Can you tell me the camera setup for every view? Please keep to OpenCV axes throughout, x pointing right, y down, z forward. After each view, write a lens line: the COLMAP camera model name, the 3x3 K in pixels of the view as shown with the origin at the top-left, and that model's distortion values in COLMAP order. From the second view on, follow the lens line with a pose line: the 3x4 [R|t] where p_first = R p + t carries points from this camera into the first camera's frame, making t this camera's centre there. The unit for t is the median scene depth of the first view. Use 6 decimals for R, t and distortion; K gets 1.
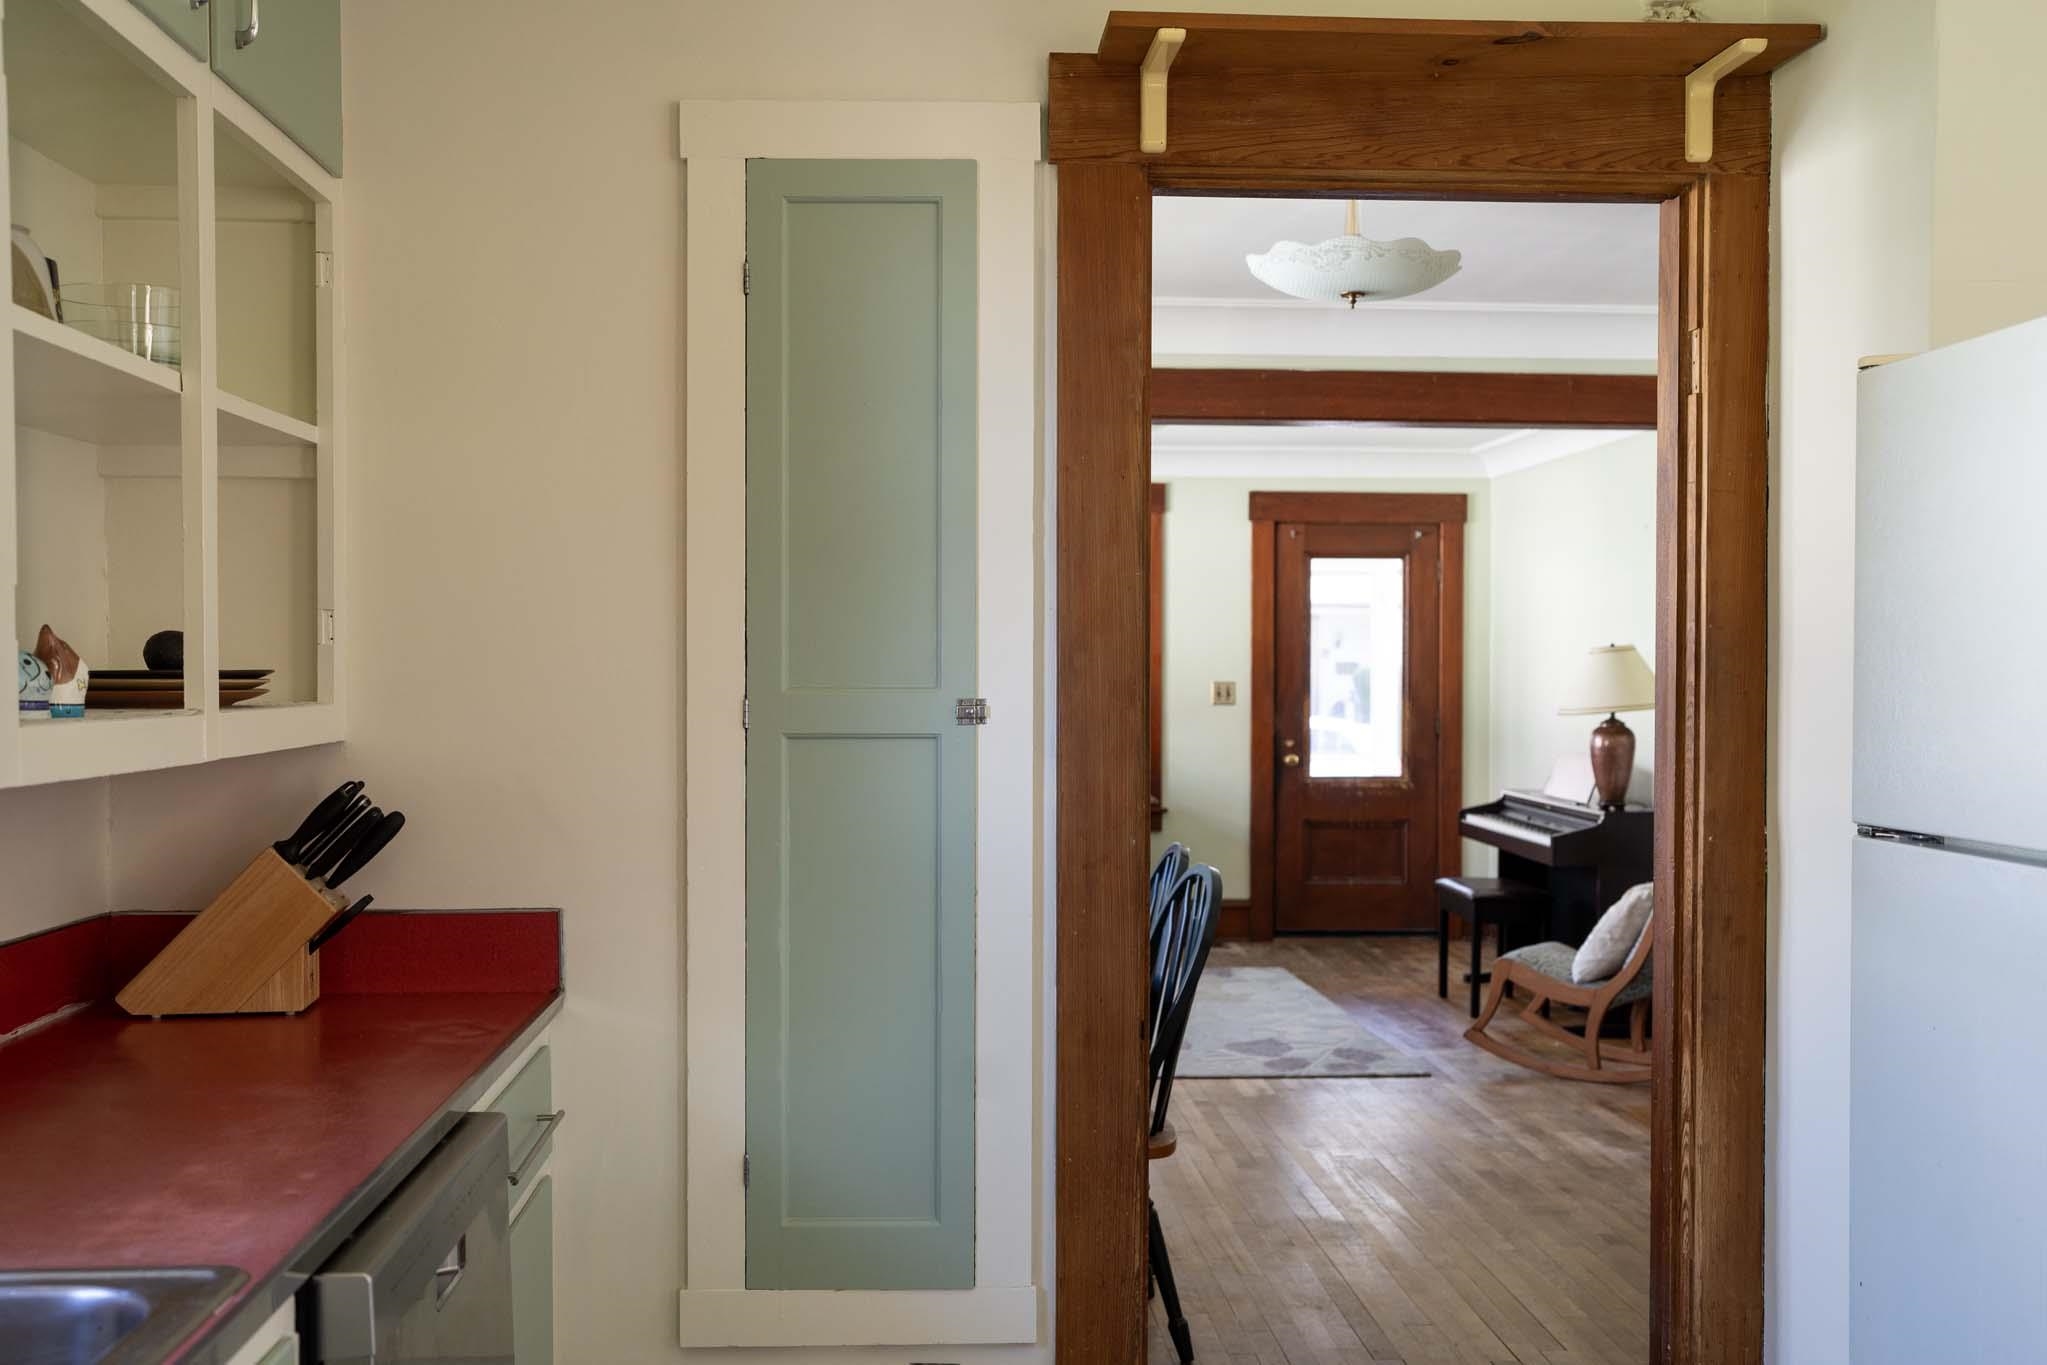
lens RADIAL K [[2107.9, 0, 1017.0], [0, 2107.9, 706.2], [0, 0, 1]] dist [0.002713, 0.028966]
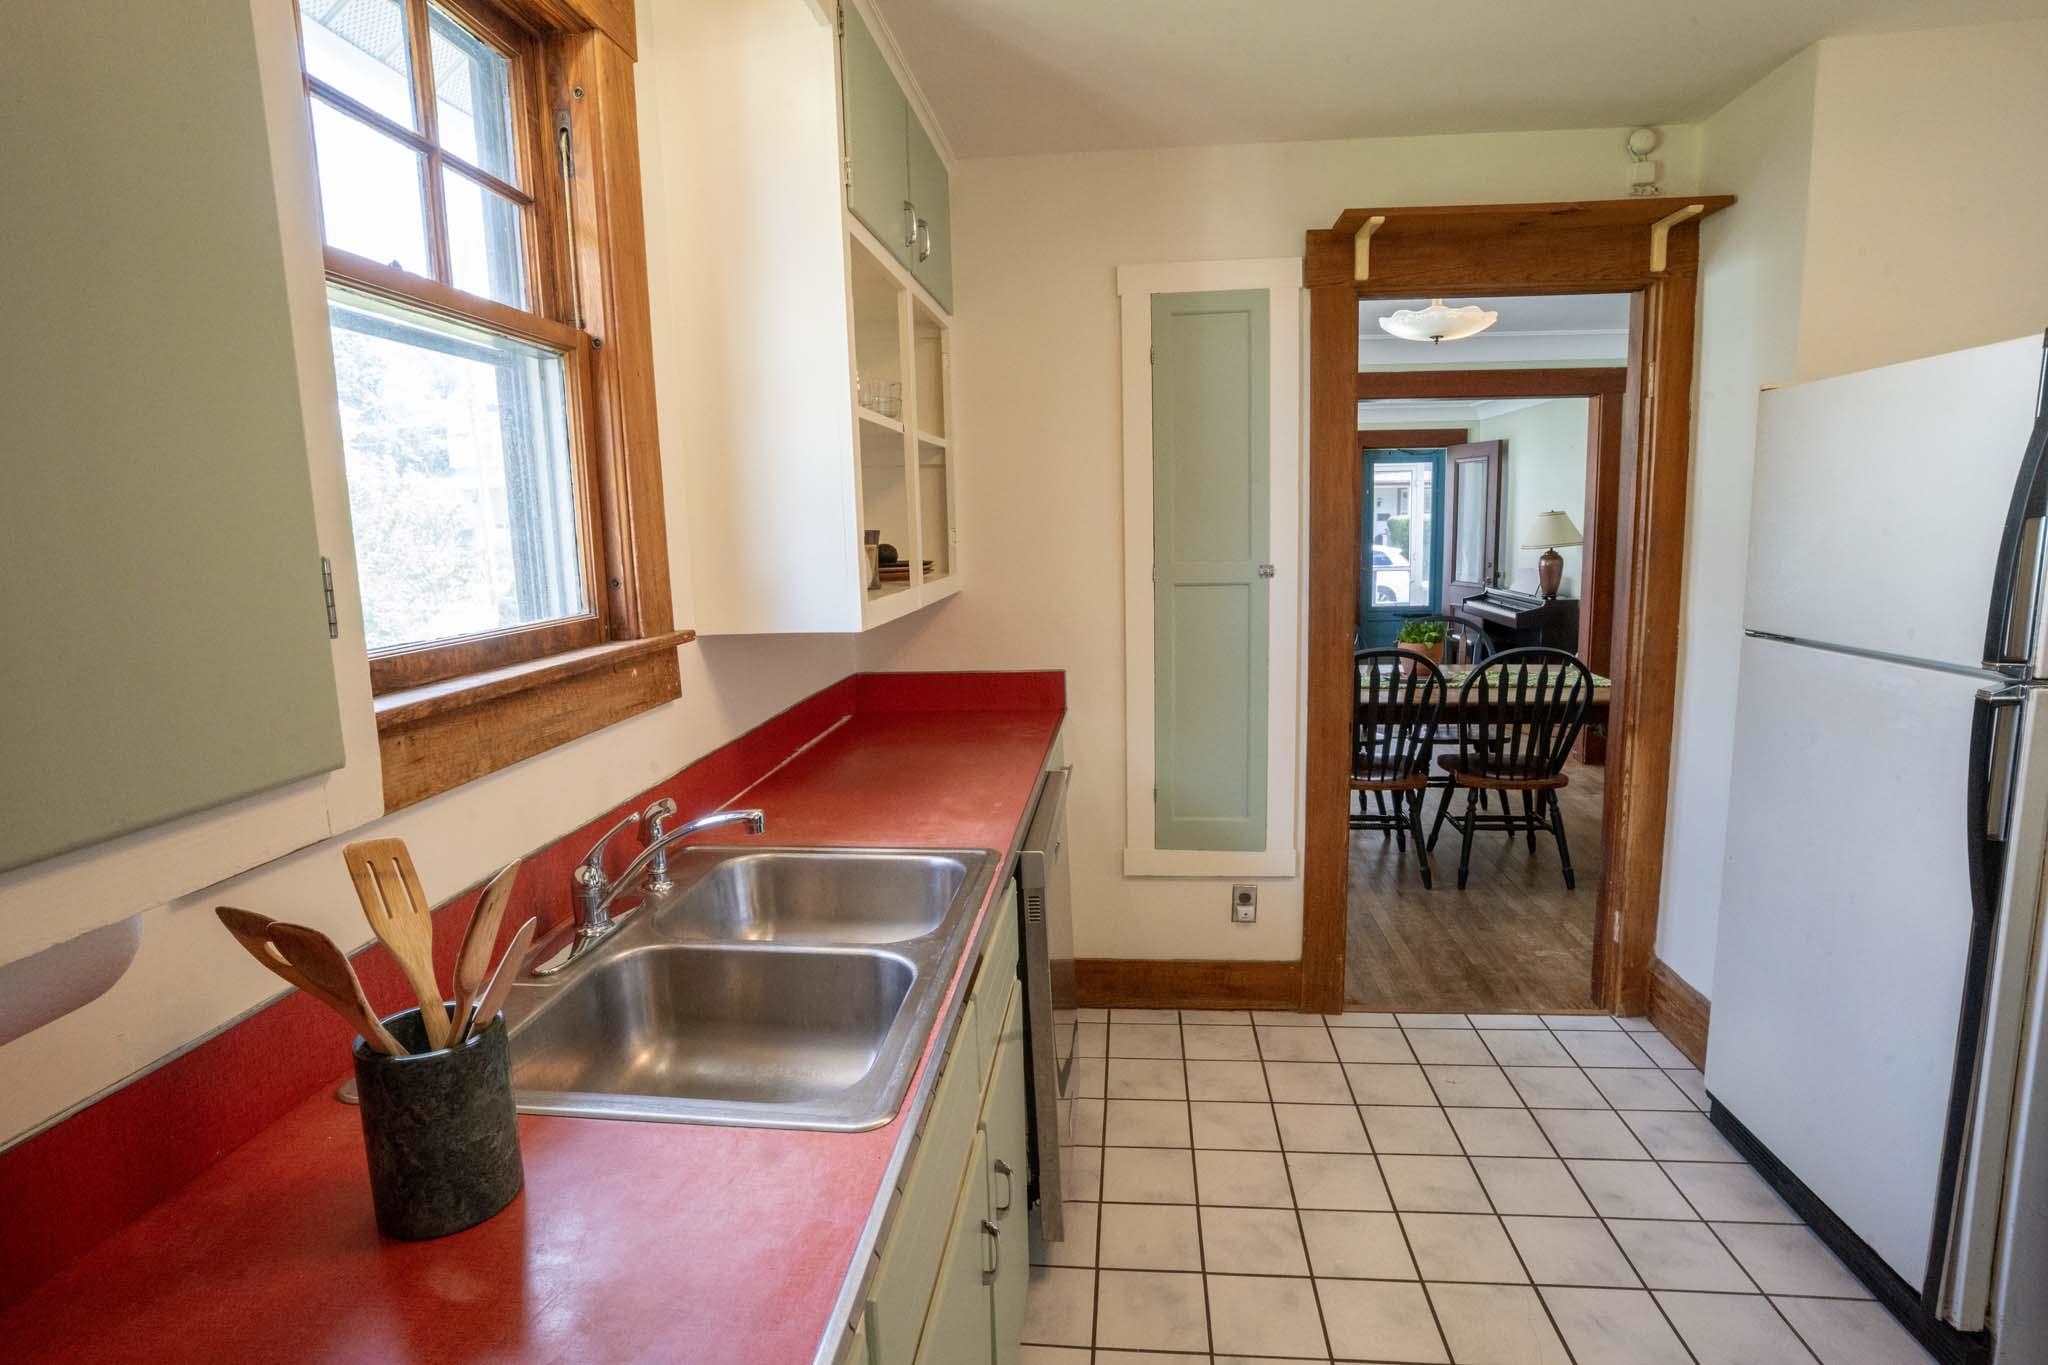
lens RADIAL K [[1075.6, 0, 1029.7], [0, 1075.6, 685.1], [0, 0, 1]] dist [-0.081764, 0.047874]
pose [[0.987763, -0.002798, -0.155935, -0.084738], [0.023821, 0.990815, 0.133111, -0.030671], [0.154130, -0.135197, 0.978757, -0.043952]]
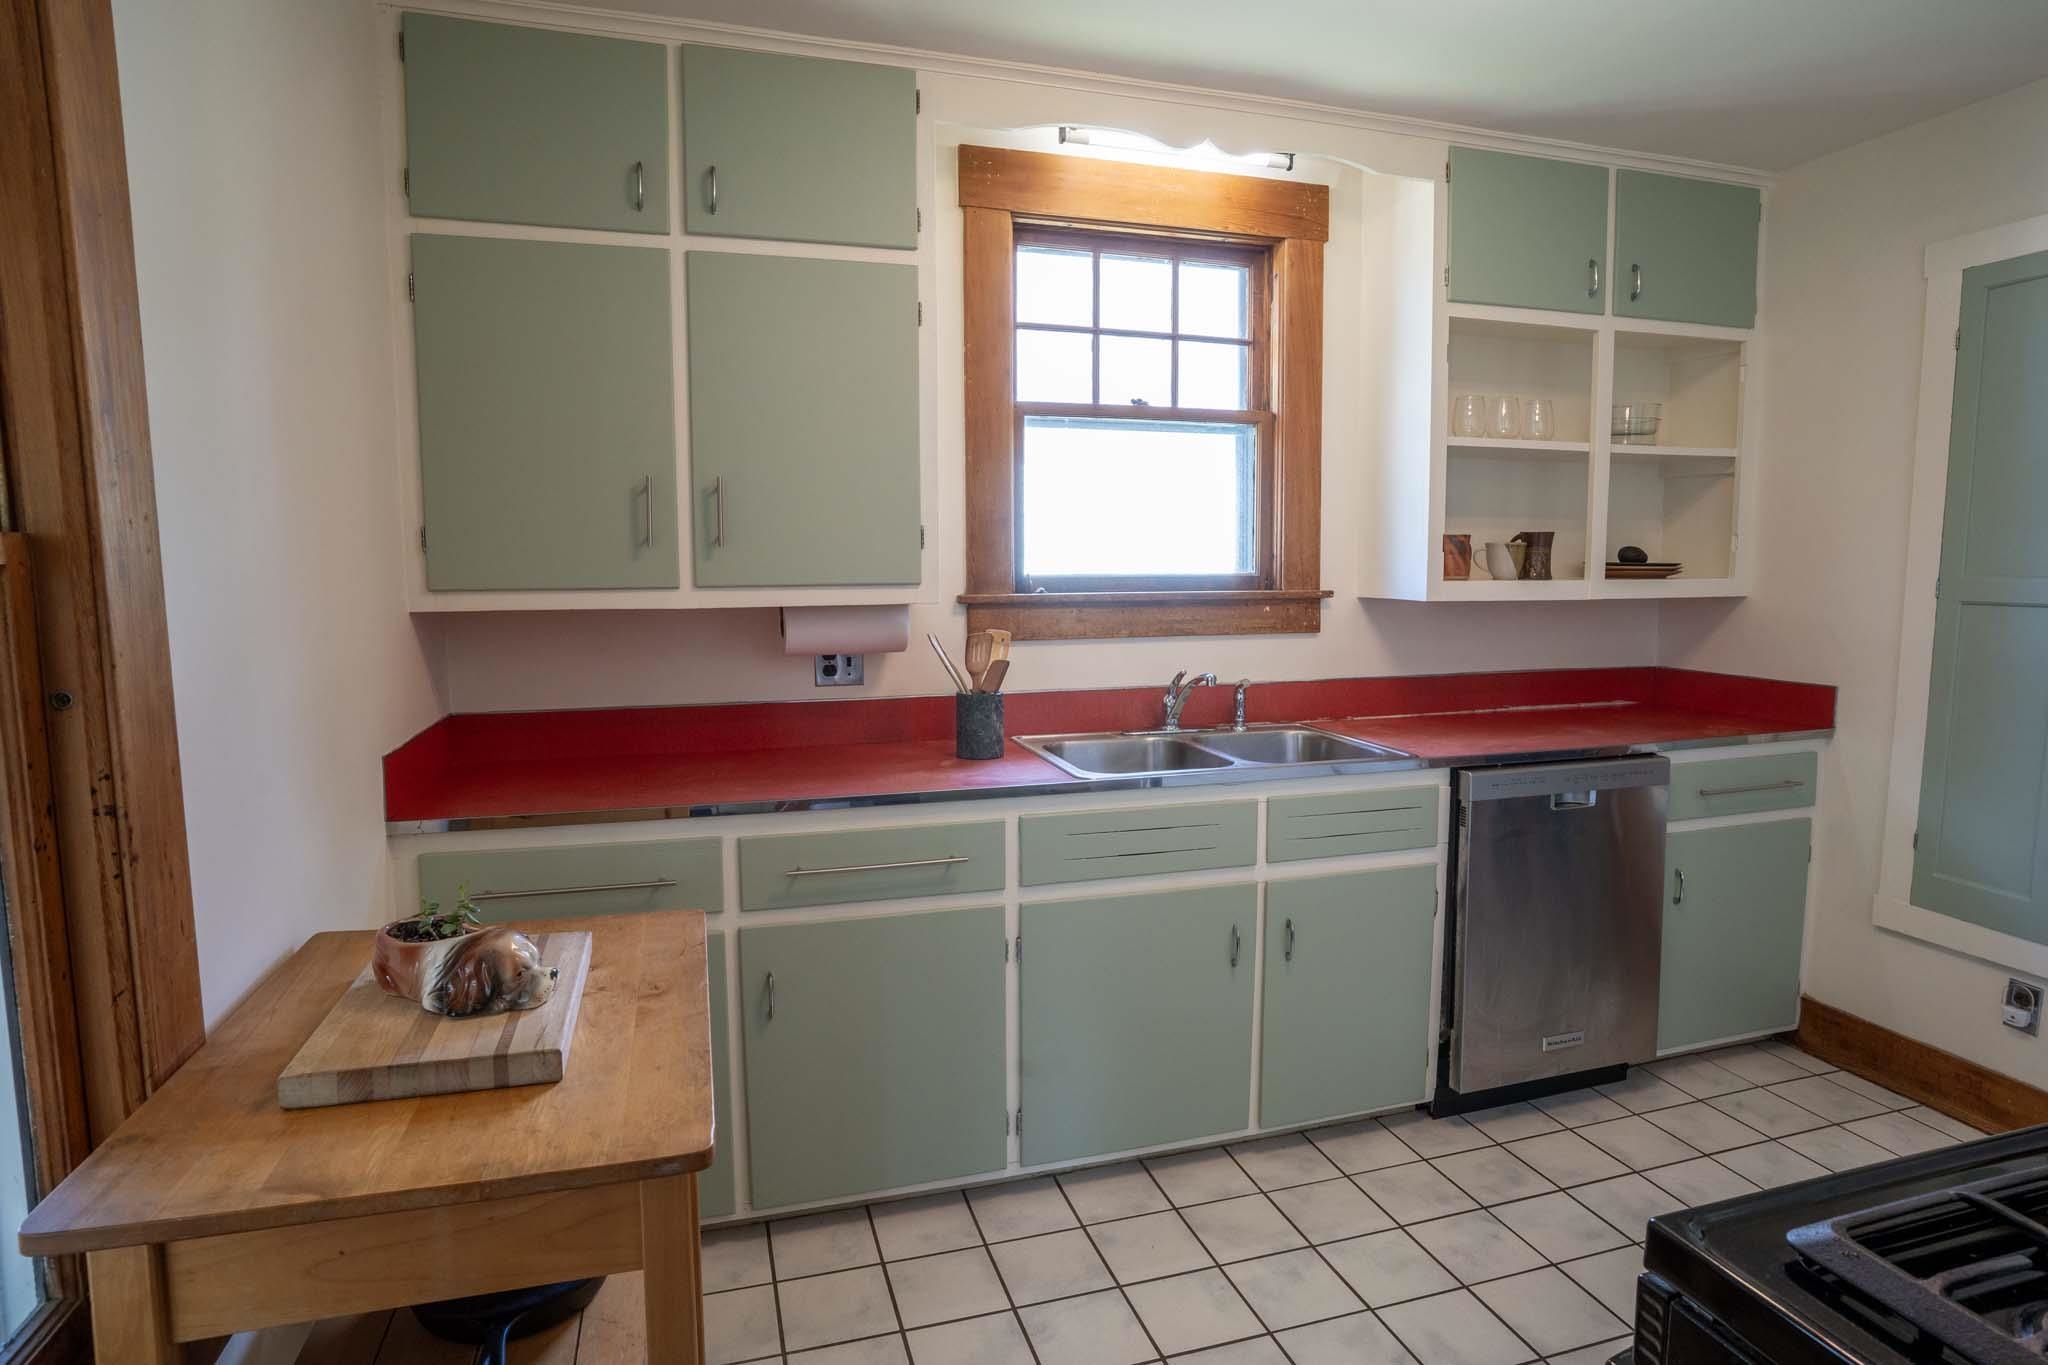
lens RADIAL K [[1075.6, 0, 1029.7], [0, 1075.6, 685.1], [0, 0, 1]] dist [-0.081764, 0.047874]
pose [[0.239755, 0.111715, -0.964384, 0.539665], [-0.015396, 0.993670, 0.111280, -0.001706], [0.970711, -0.011832, 0.239958, 0.040511]]
